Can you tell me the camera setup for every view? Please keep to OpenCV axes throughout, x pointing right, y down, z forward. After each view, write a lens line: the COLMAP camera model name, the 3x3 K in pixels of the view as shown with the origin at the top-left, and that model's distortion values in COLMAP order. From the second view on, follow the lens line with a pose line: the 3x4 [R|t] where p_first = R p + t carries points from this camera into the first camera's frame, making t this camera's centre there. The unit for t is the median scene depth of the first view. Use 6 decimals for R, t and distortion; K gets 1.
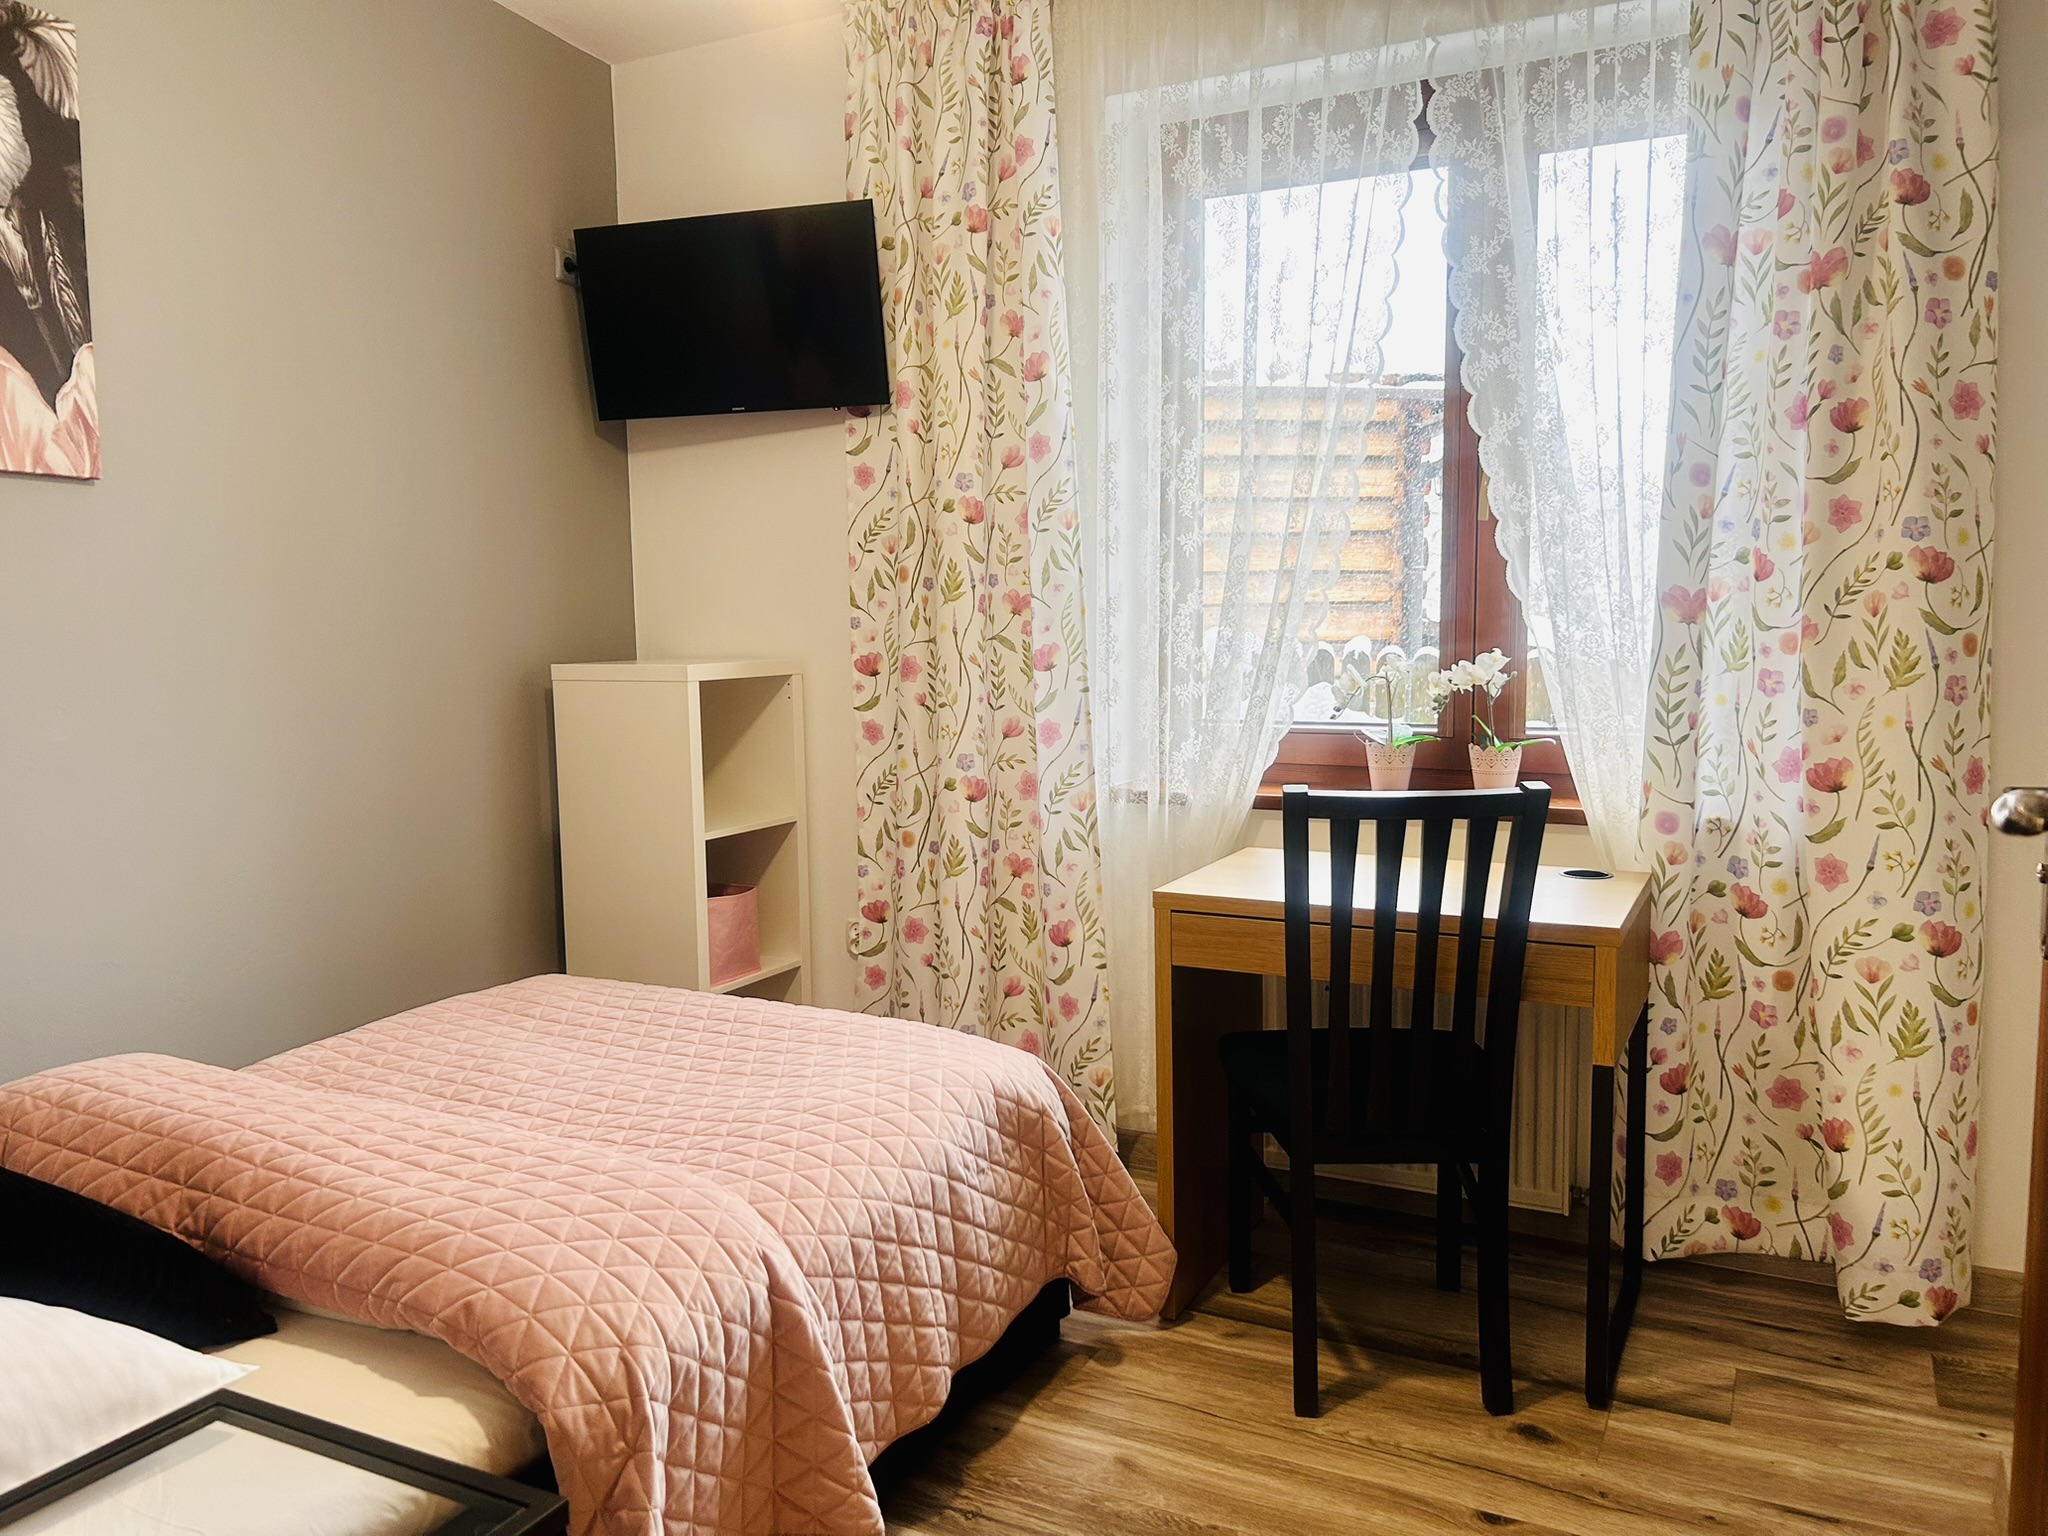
lens RADIAL K [[1539.9, 0, 1020.5], [0, 1539.9, 770.7], [0, 0, 1]] dist [0.053958, -0.048846]
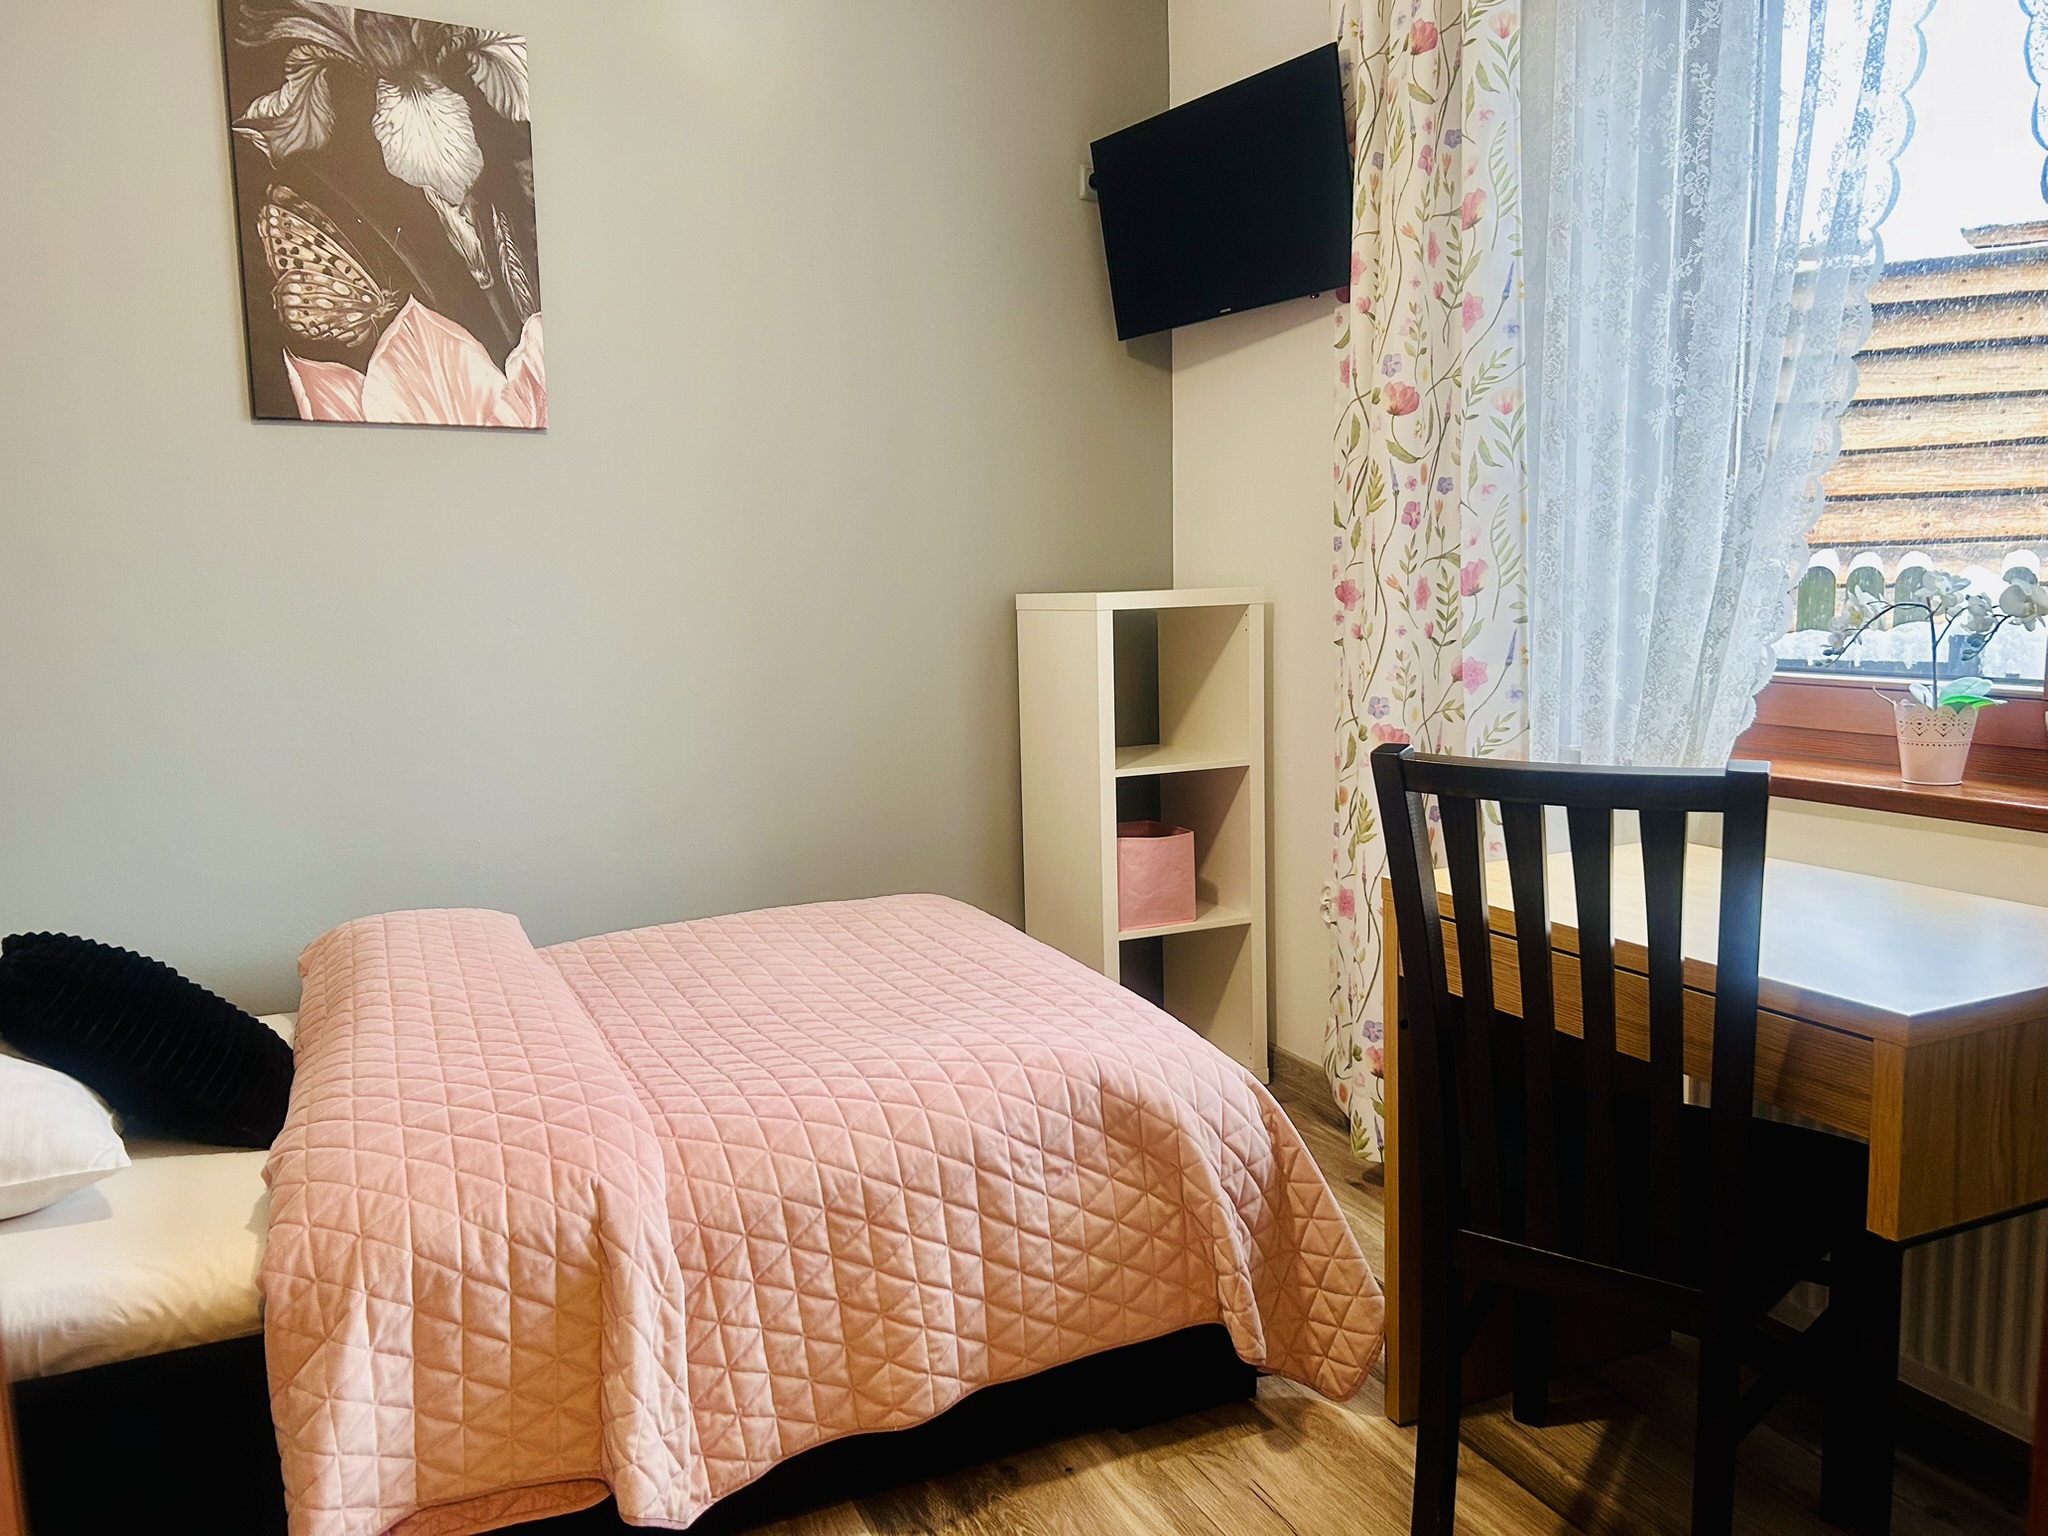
lens RADIAL K [[1539.9, 0, 1020.4], [0, 1539.9, 776.3], [0, 0, 1]] dist [0.053958, -0.048846]
pose [[0.784324, 0.072344, -0.616119, 0.457493], [-0.049205, 0.997303, 0.054464, -0.005270], [0.618398, -0.012402, 0.785768, 0.305914]]
